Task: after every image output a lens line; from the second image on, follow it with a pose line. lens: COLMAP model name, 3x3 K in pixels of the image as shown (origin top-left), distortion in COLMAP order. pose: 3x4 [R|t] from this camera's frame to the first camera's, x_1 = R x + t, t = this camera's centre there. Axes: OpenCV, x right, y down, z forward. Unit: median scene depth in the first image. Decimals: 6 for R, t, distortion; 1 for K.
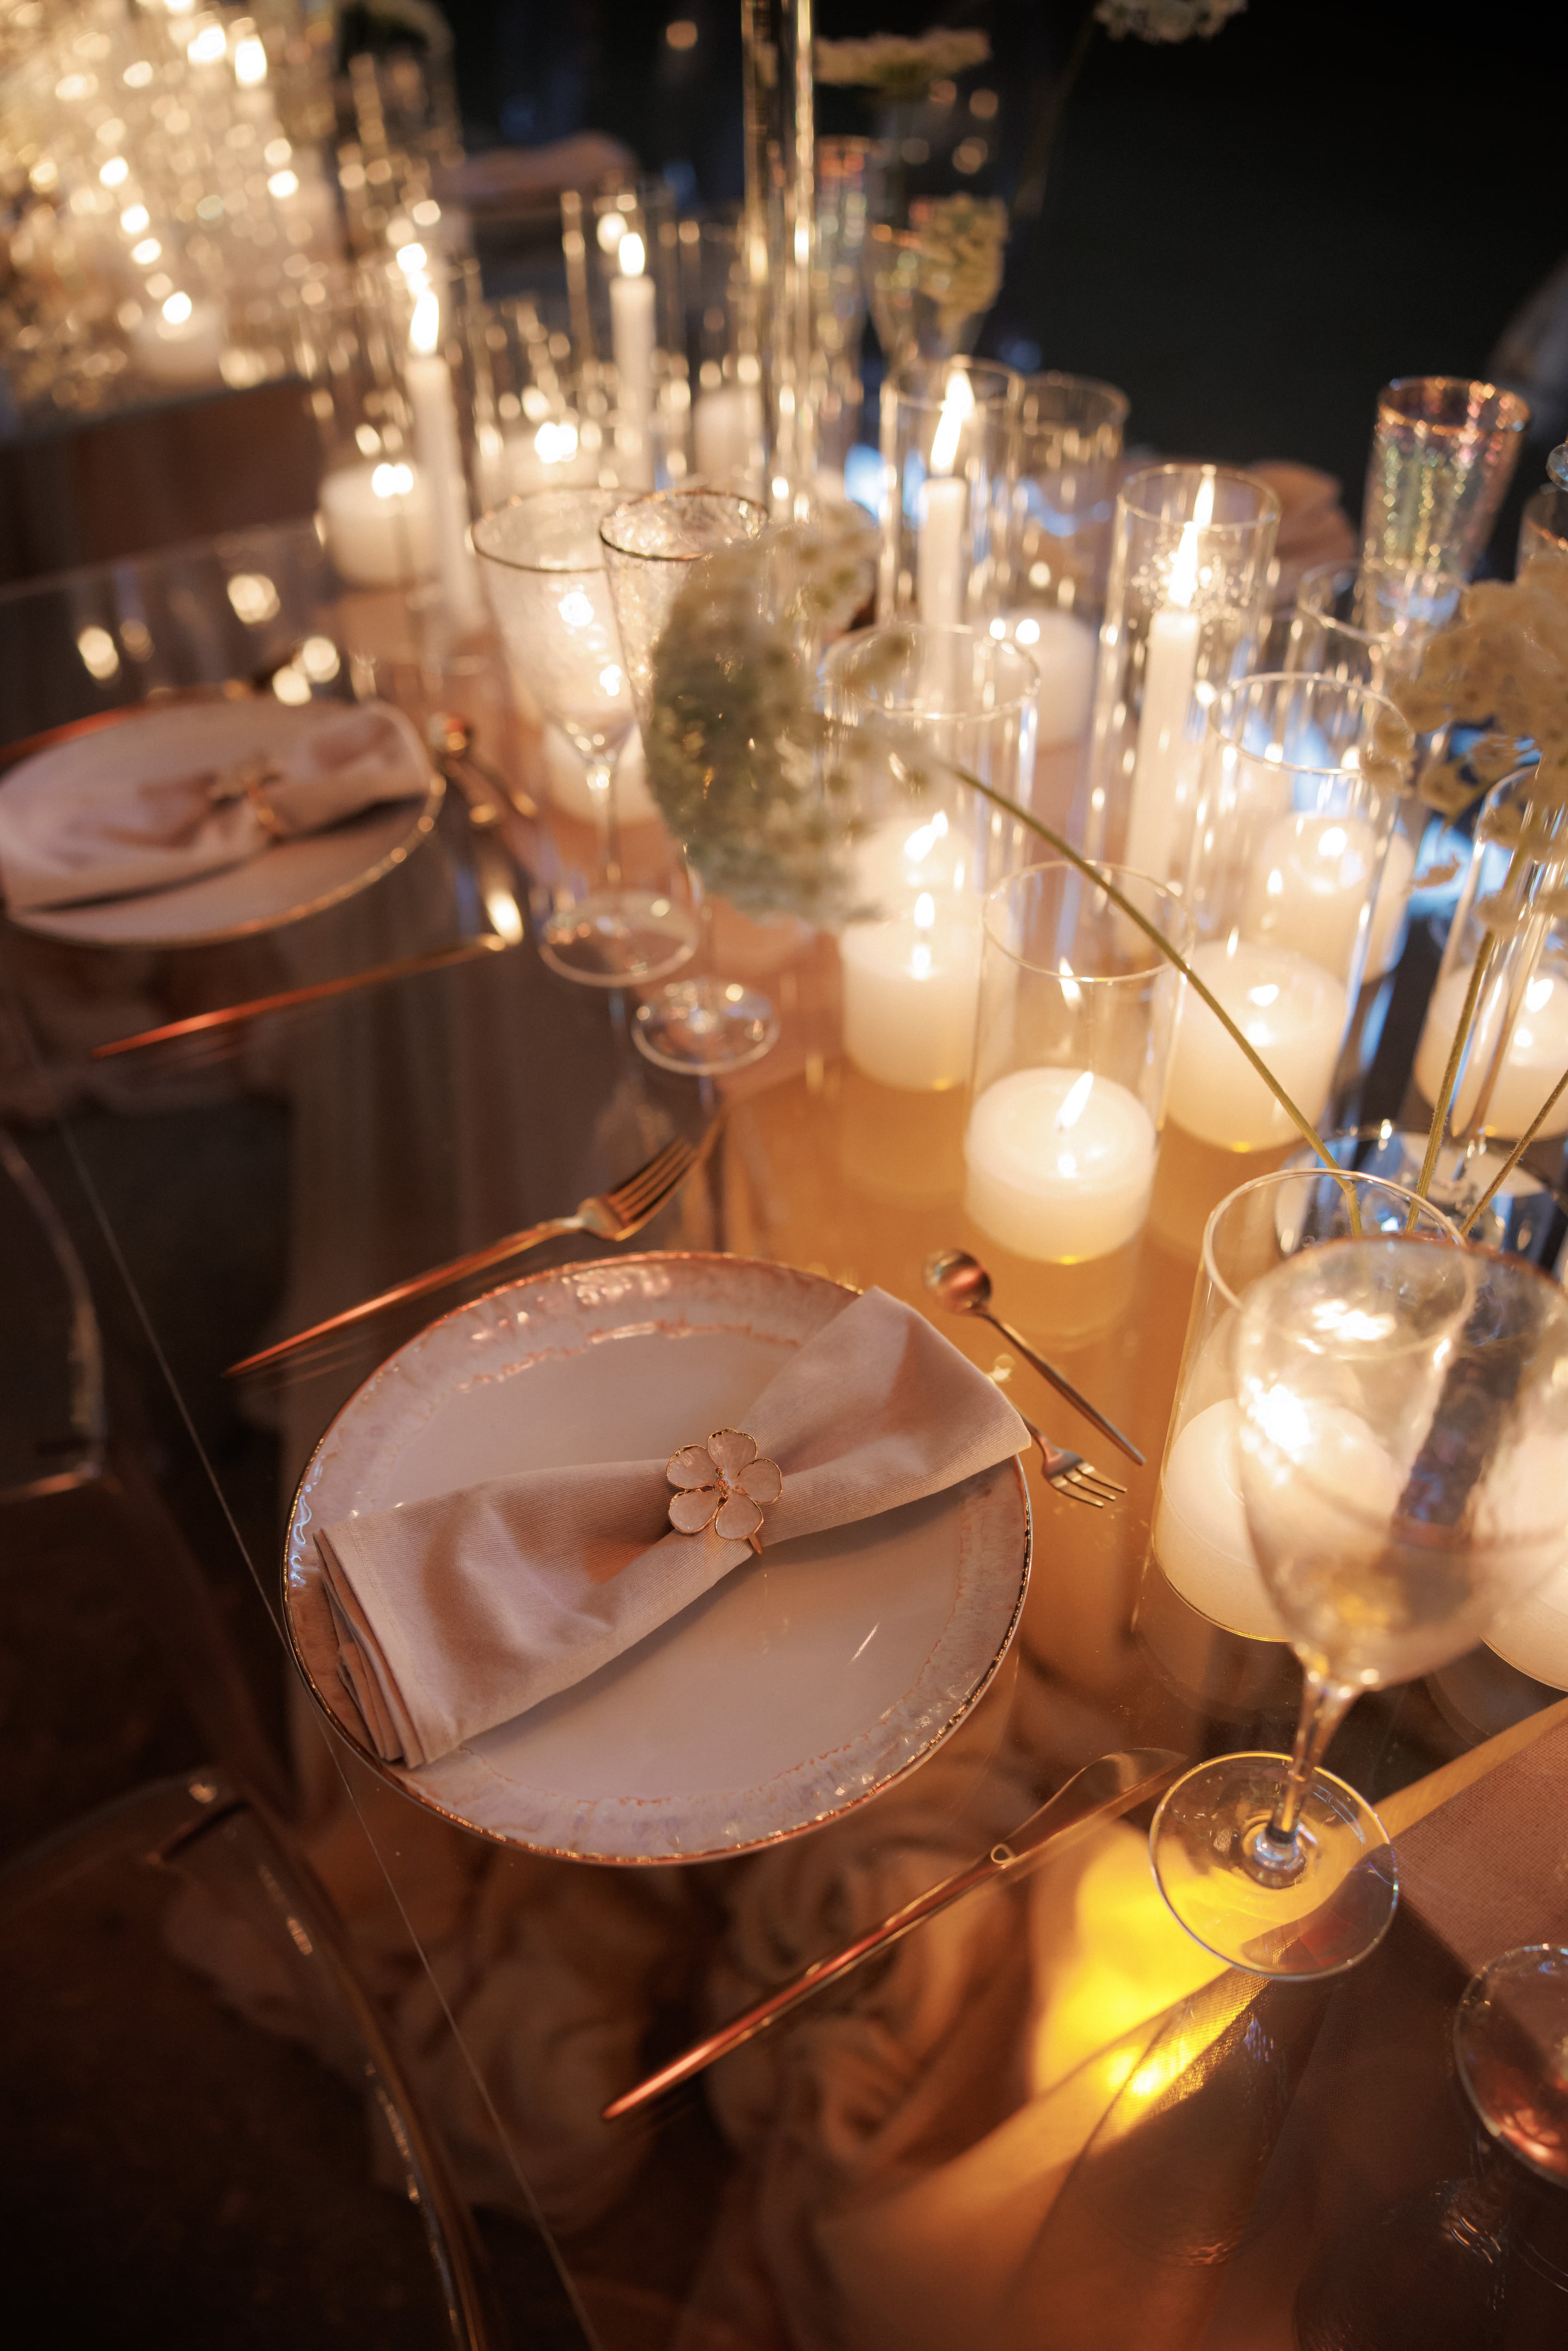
lens RADIAL K [[1782.7, 0, 784.0], [0, 1782.7, 1175.5], [0, 0, 1]] dist [-0.088476, 0.080800]
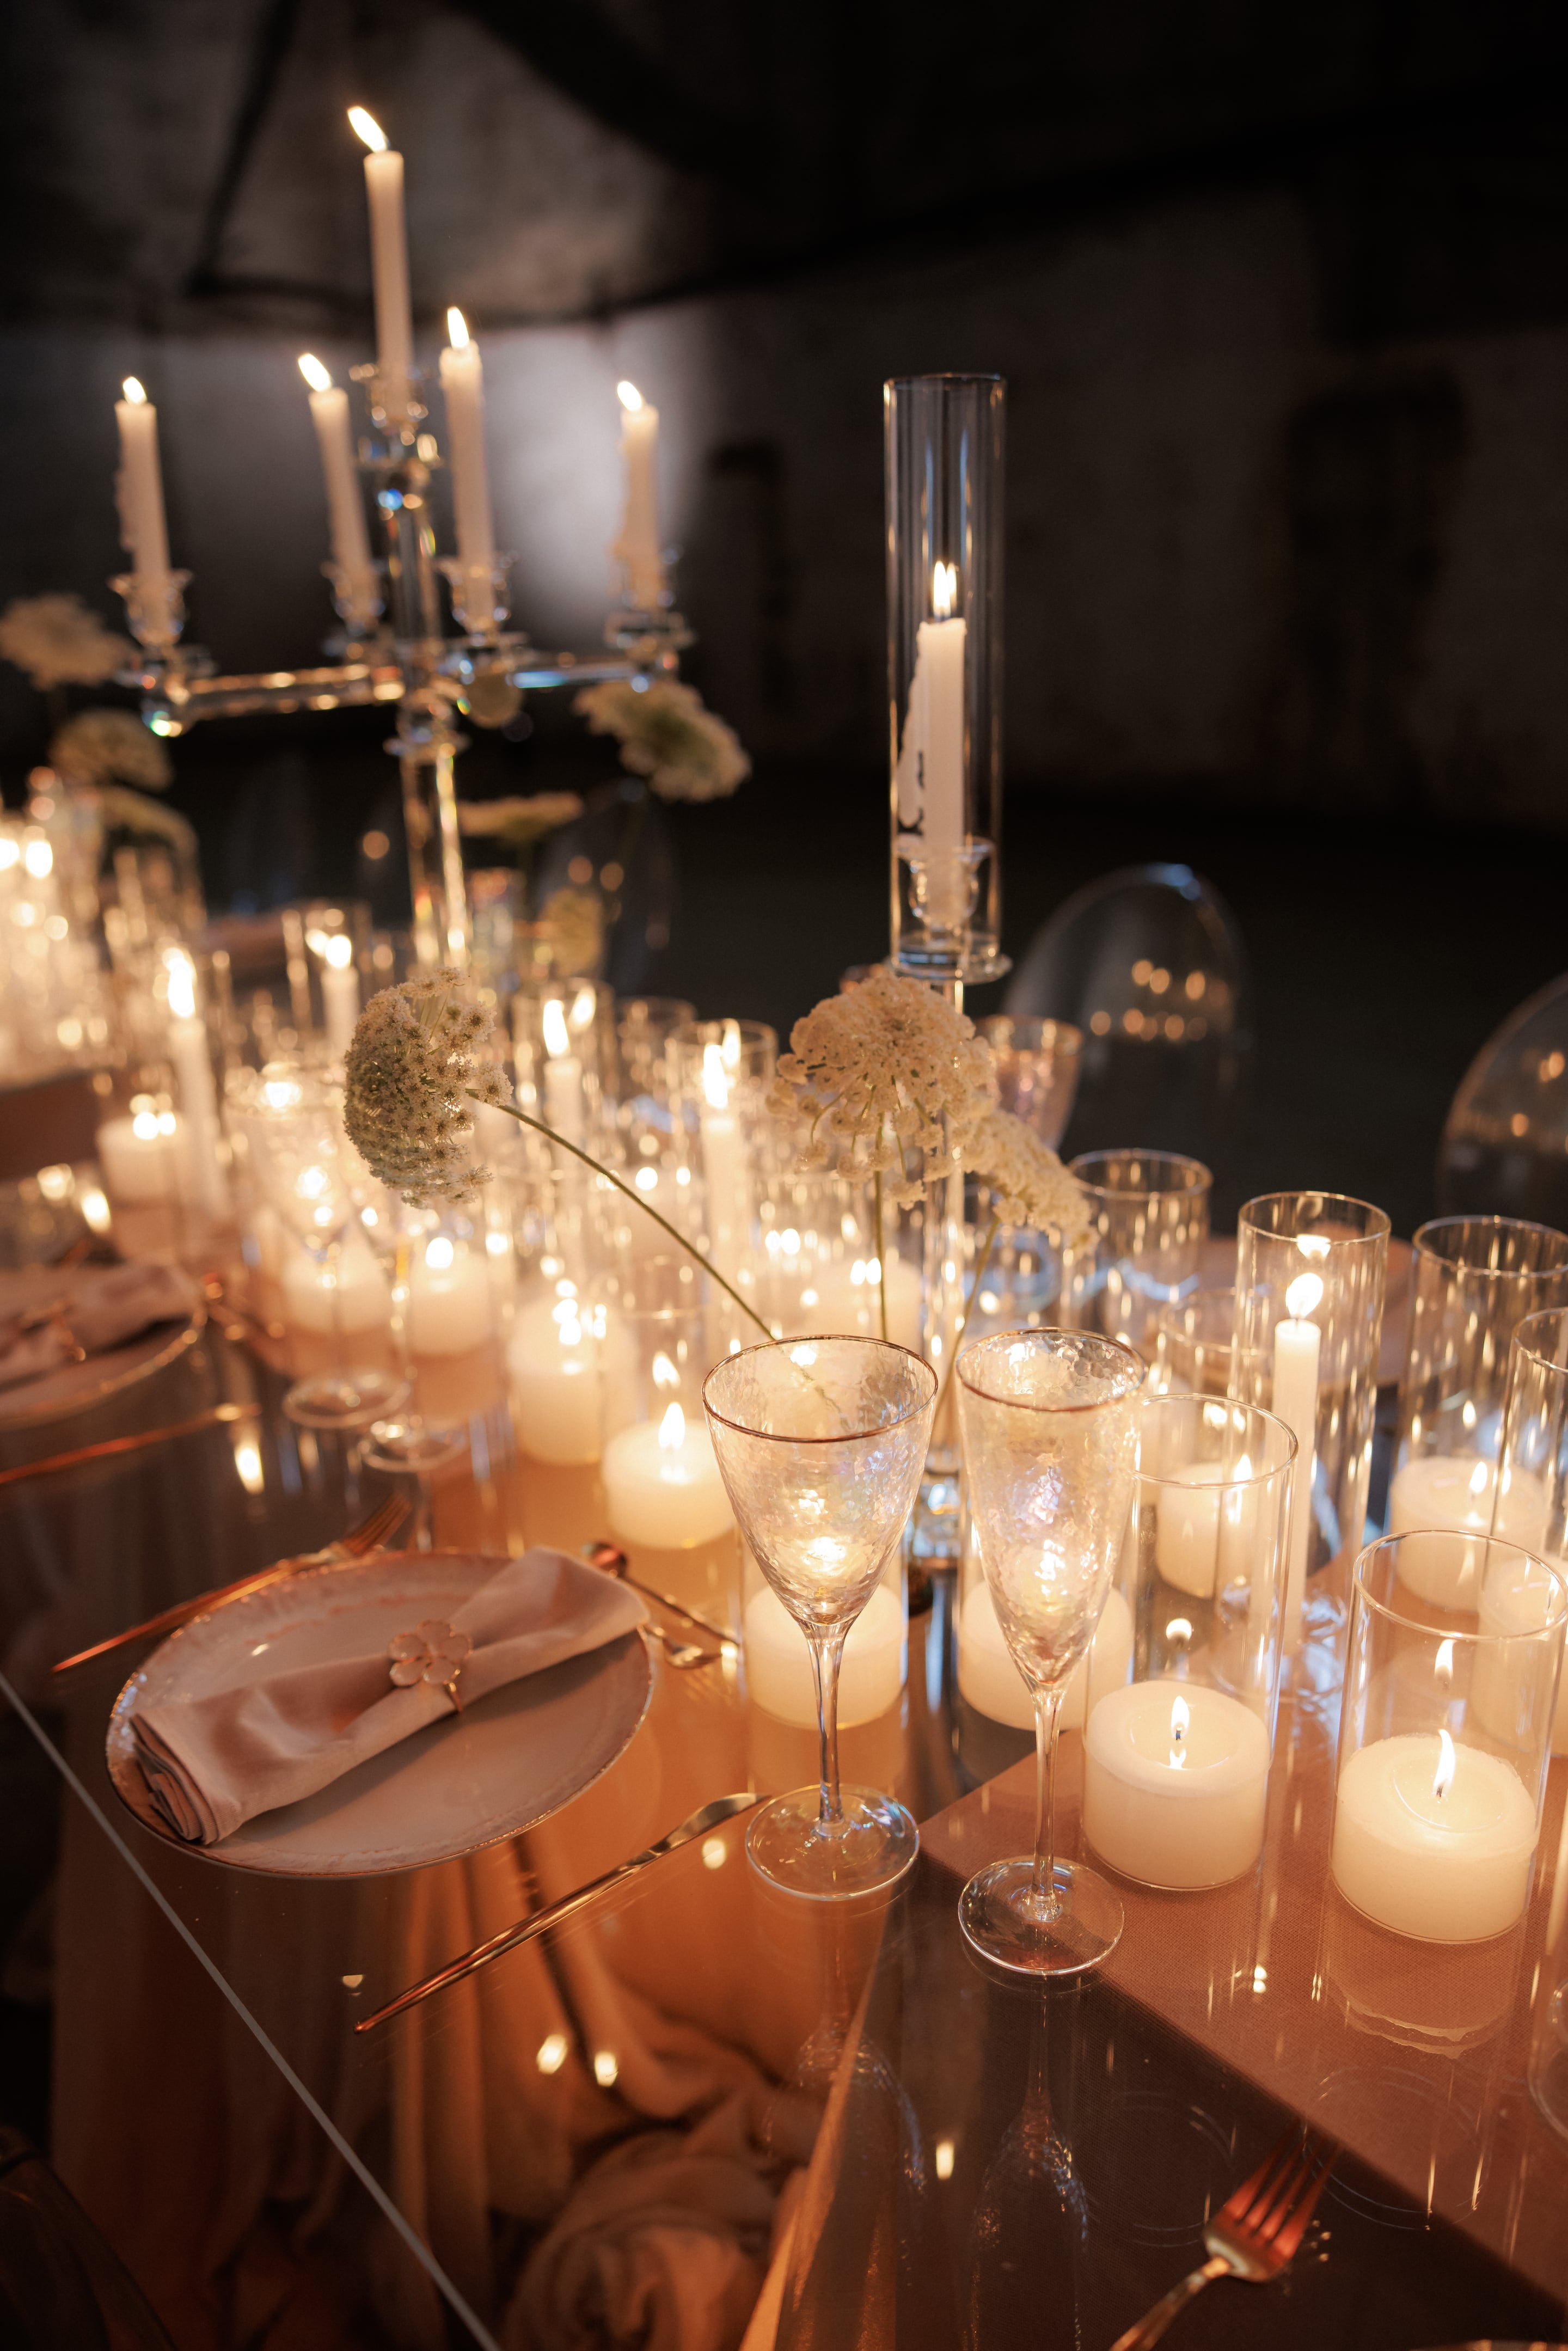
lens RADIAL K [[1782.7, 0, 784.0], [0, 1782.7, 1175.5], [0, 0, 1]] dist [-0.088476, 0.080800]
pose [[0.984896, -0.071312, 0.157782, 0.038050], [0.127114, 0.916535, -0.379217, 0.303769], [-0.117570, 0.393545, 0.911756, -0.357924]]
